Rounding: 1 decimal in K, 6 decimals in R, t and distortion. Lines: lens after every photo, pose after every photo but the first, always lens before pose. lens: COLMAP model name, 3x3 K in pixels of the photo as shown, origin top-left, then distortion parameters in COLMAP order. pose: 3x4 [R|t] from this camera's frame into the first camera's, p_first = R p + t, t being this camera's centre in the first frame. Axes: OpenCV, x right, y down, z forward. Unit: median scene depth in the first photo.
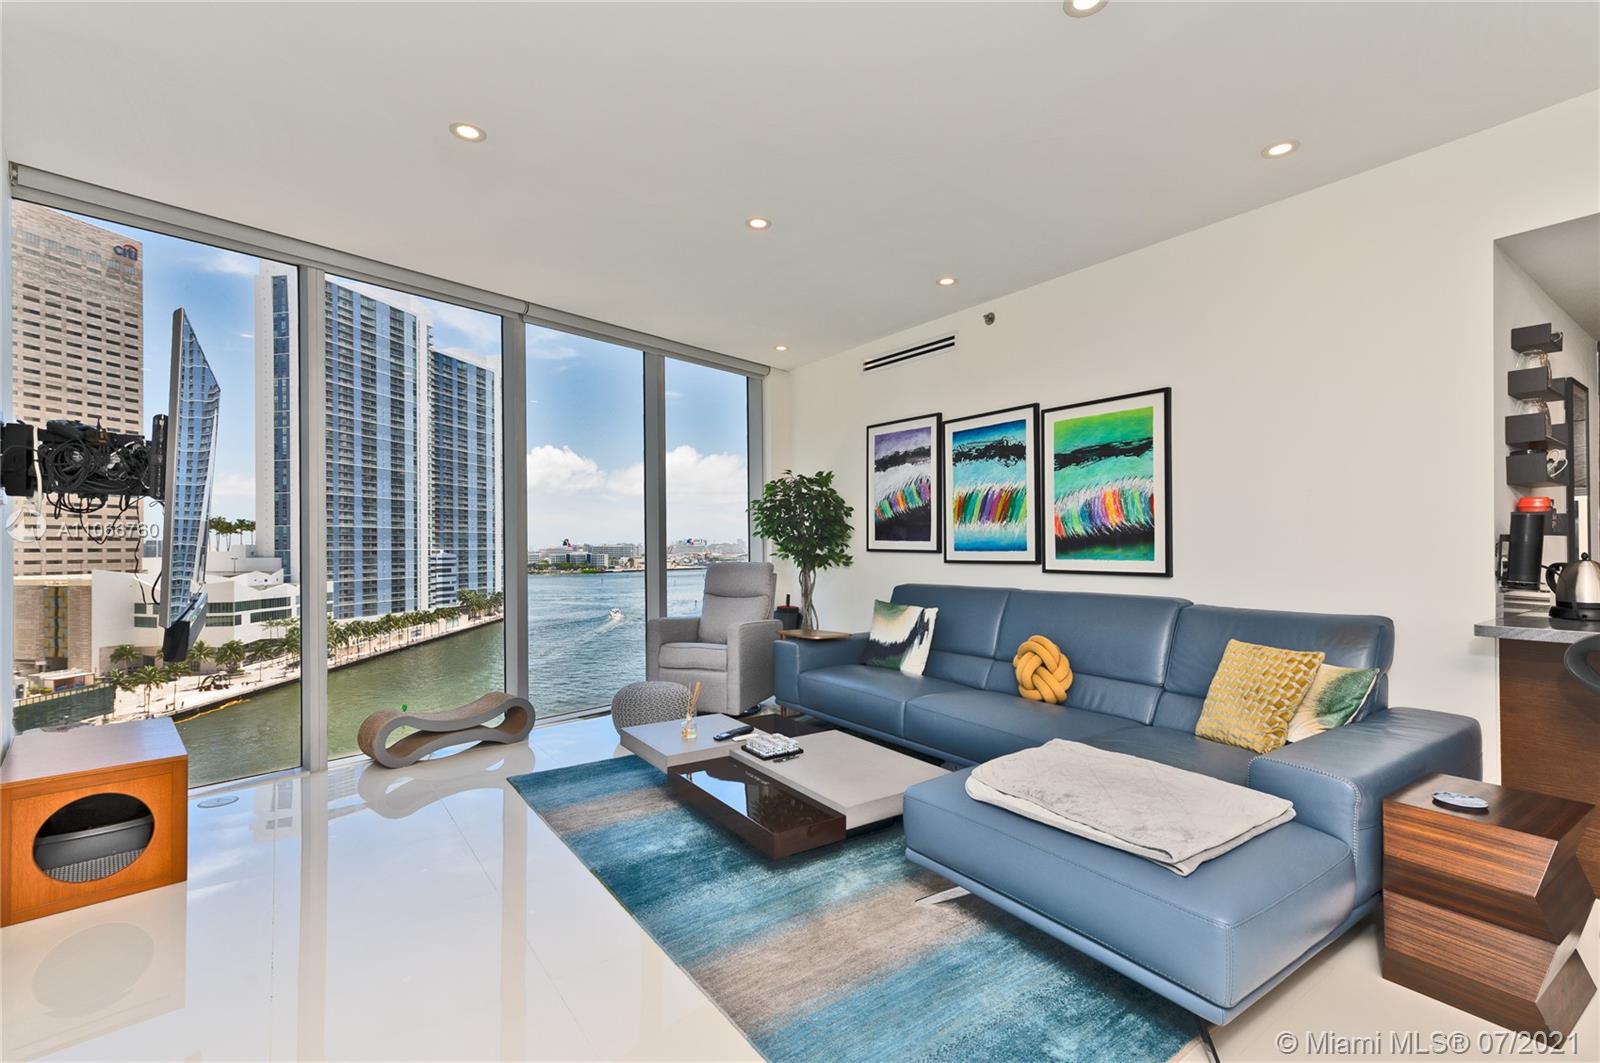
lens RADIAL K [[745.2, 0, 802.9], [0, 745.2, 546.5], [0, 0, 1]] dist [0.009369, -0.001367]
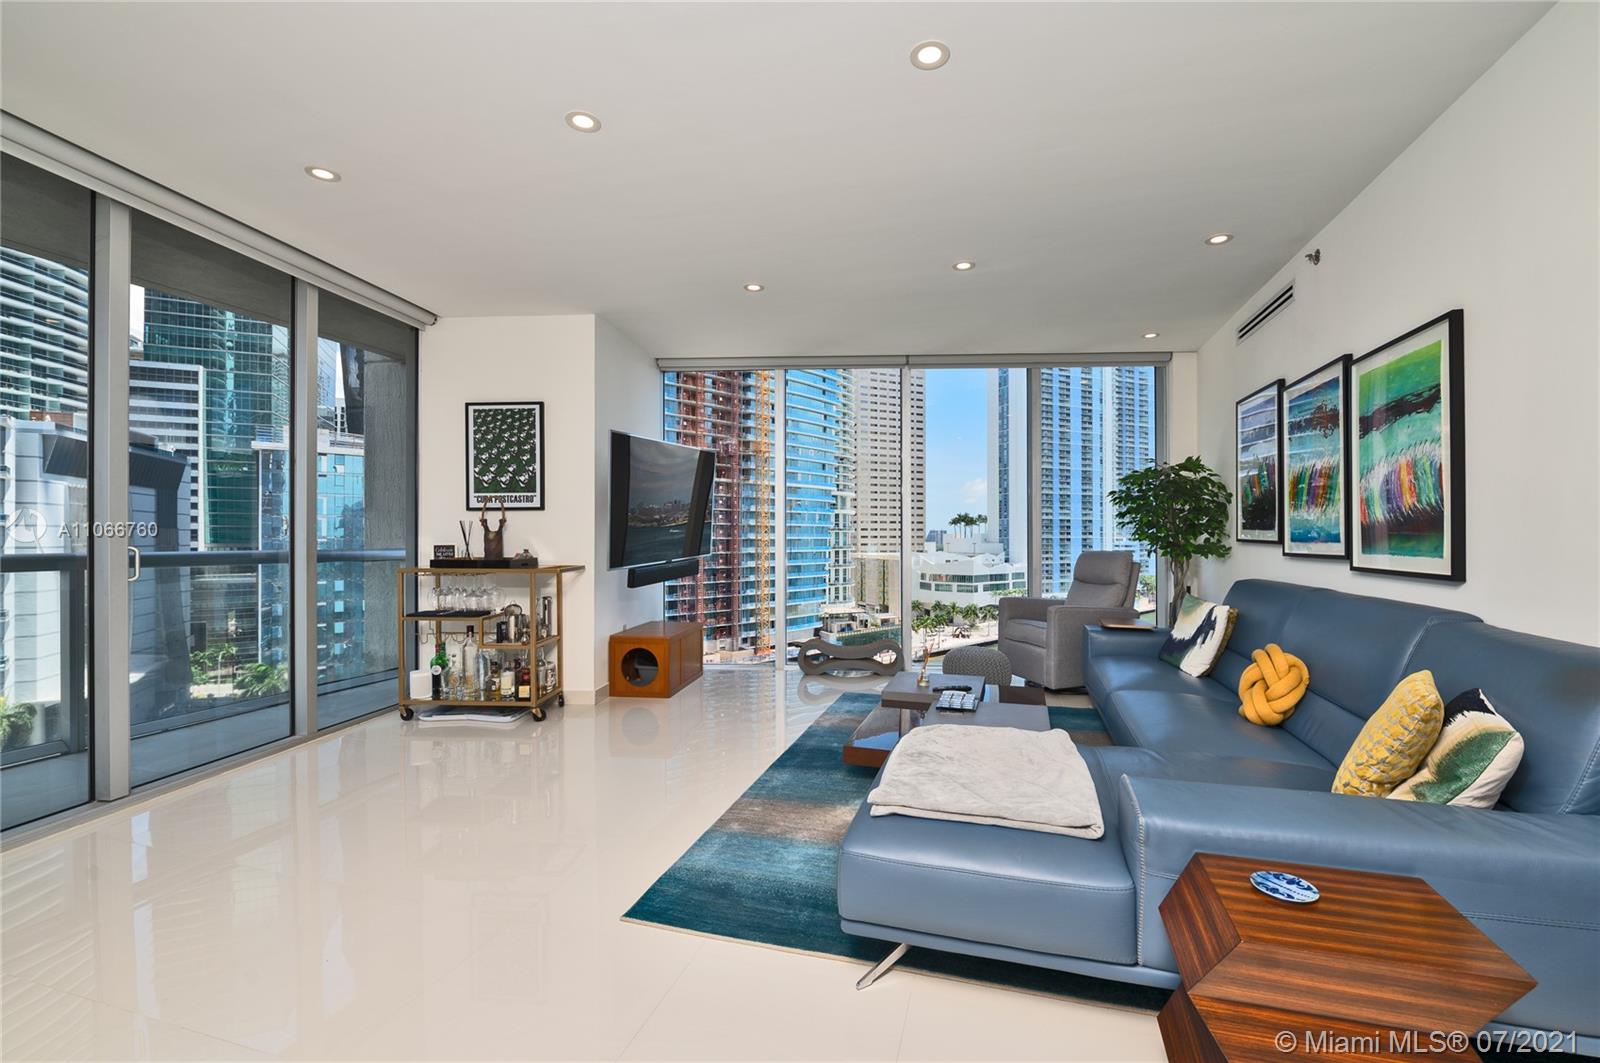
lens RADIAL K [[677.4, 0, 811.9], [0, 677.4, 534.9], [0, 0, 1]] dist [0.010076, -0.000849]
pose [[0.615550, 0.001278, -0.788097, 0.439700], [-0.000917, 0.999999, 0.000906, -0.001993], [0.788097, 0.000165, 0.615551, 0.096394]]
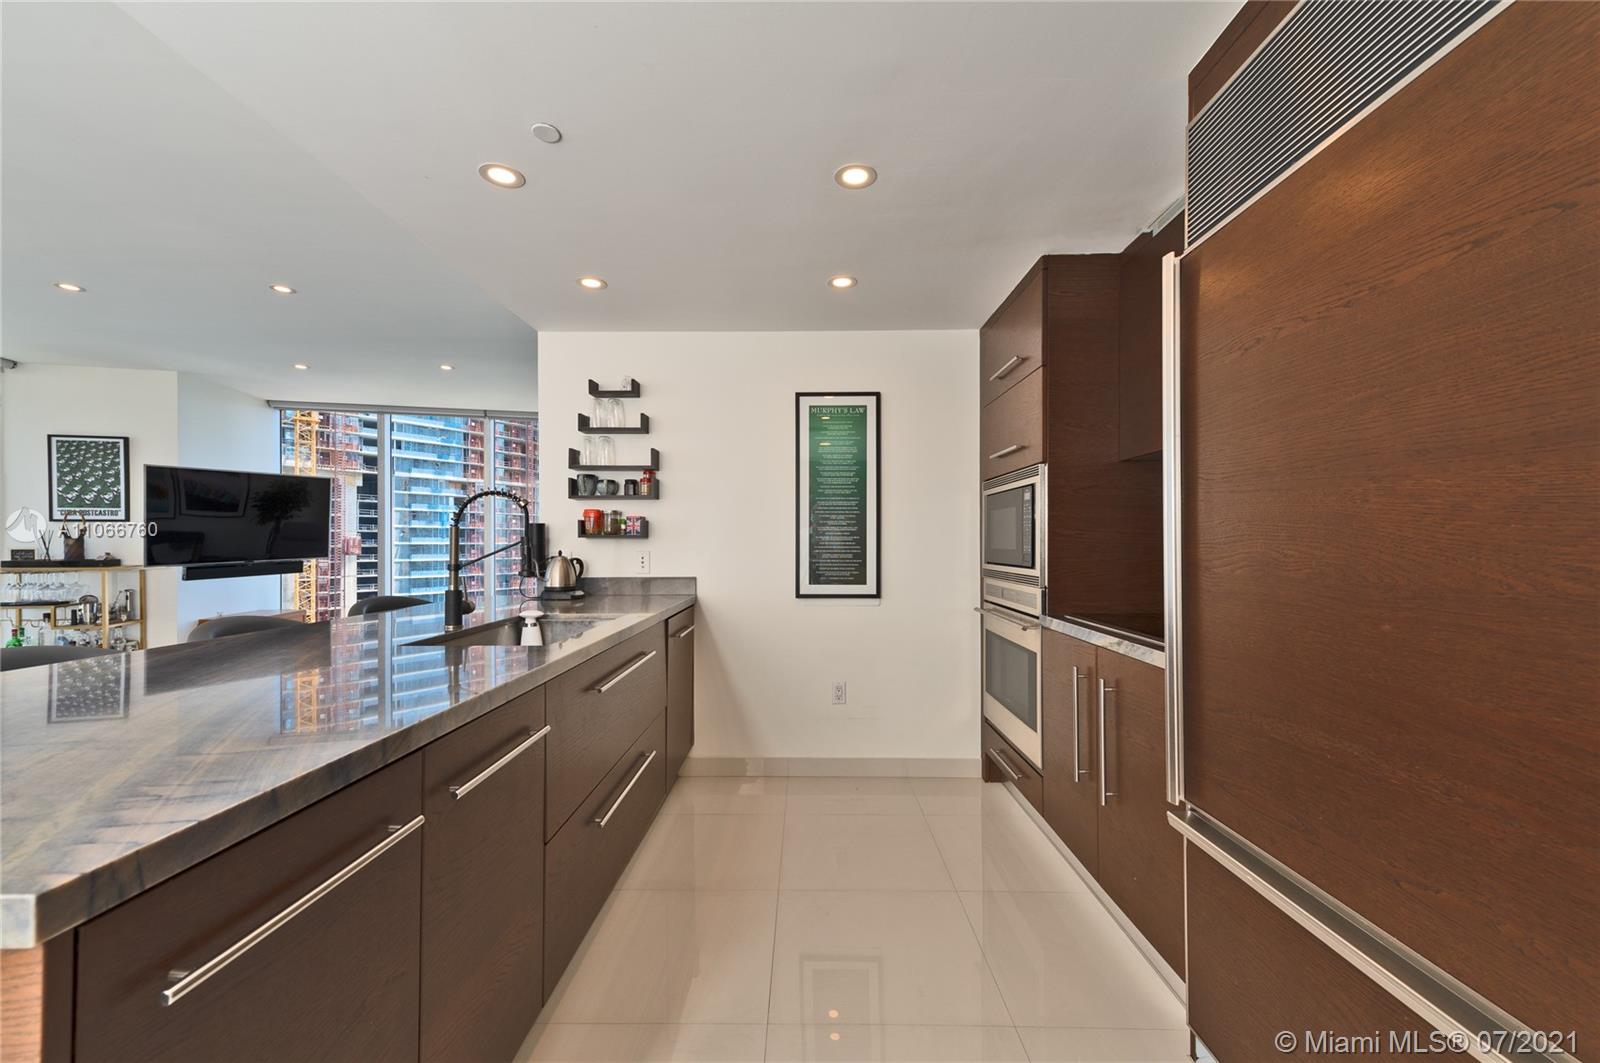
lens RADIAL K [[653.8, 0, 809.6], [0, 653.8, 545.4], [0, 0, 1]] dist [0.024825, 0.000300]
pose [[0.800326, 0.007560, -0.599517, 1.124993], [-0.003166, 0.999960, 0.008383, -0.007132], [0.599556, -0.004811, 0.800318, 0.151792]]
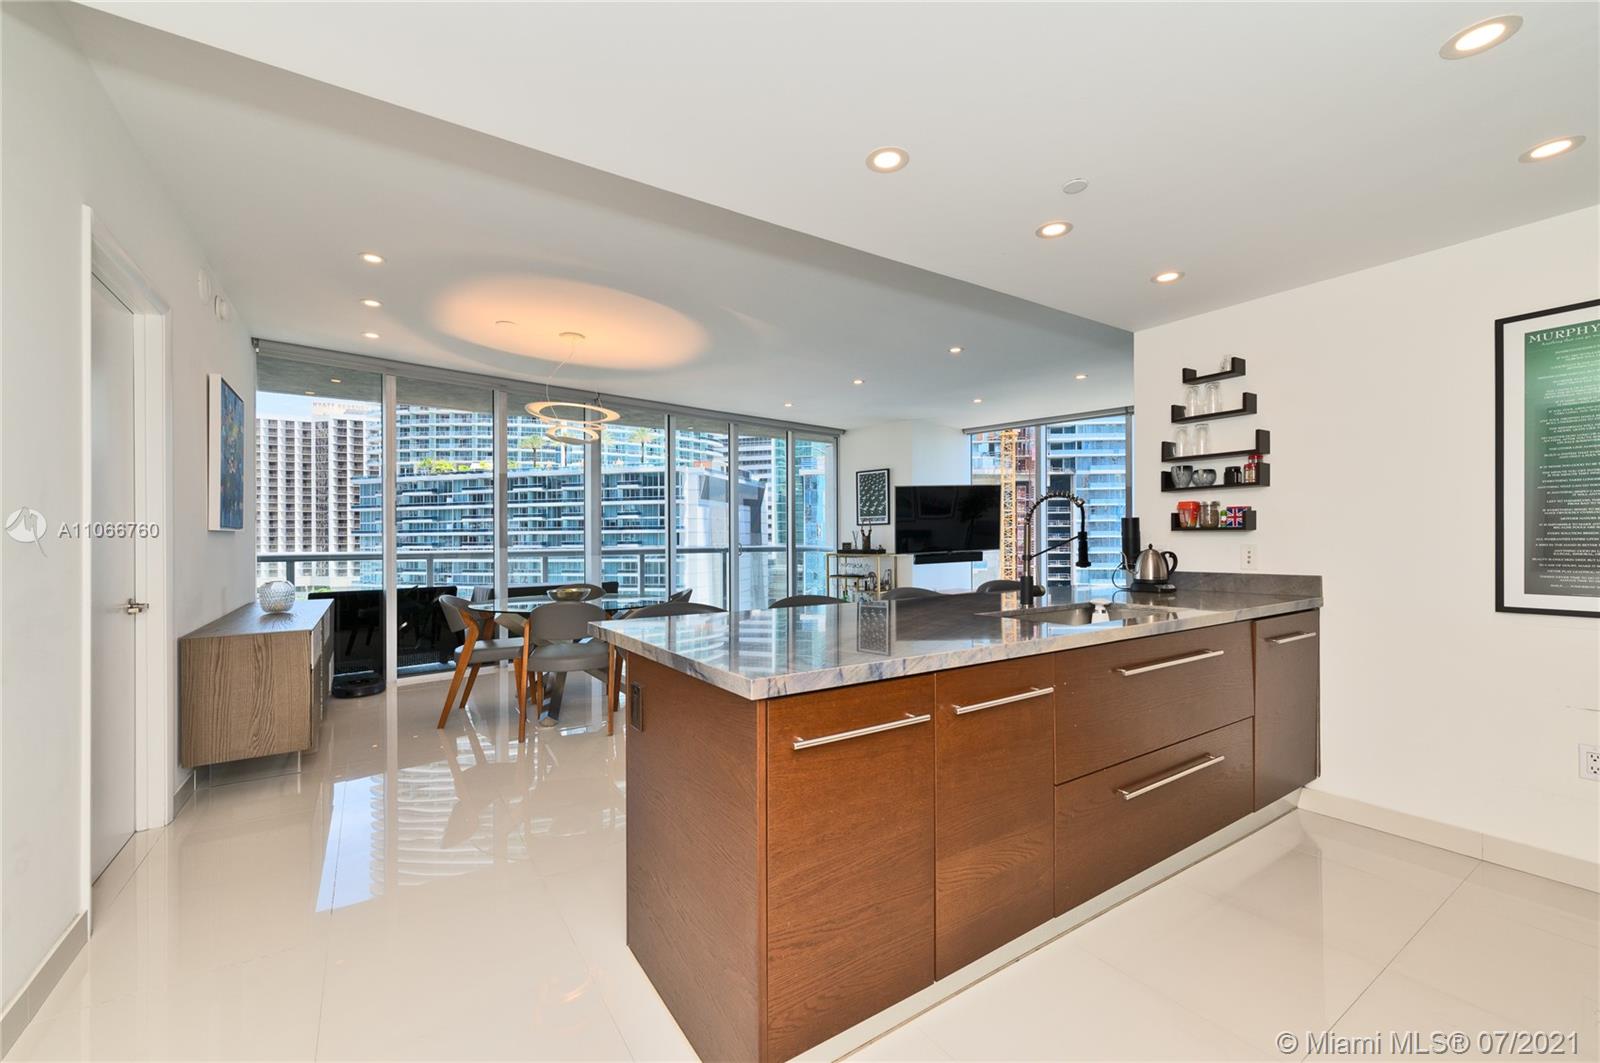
lens RADIAL K [[664.5, 0, 796.6], [0, 664.5, 539.9], [0, 0, 1]] dist [0.031872, -0.000552]
pose [[-0.034179, 0.006754, -0.999393, 1.227016], [0.011940, 0.999909, 0.006349, -0.008439], [0.999344, -0.011716, -0.034256, 0.191178]]
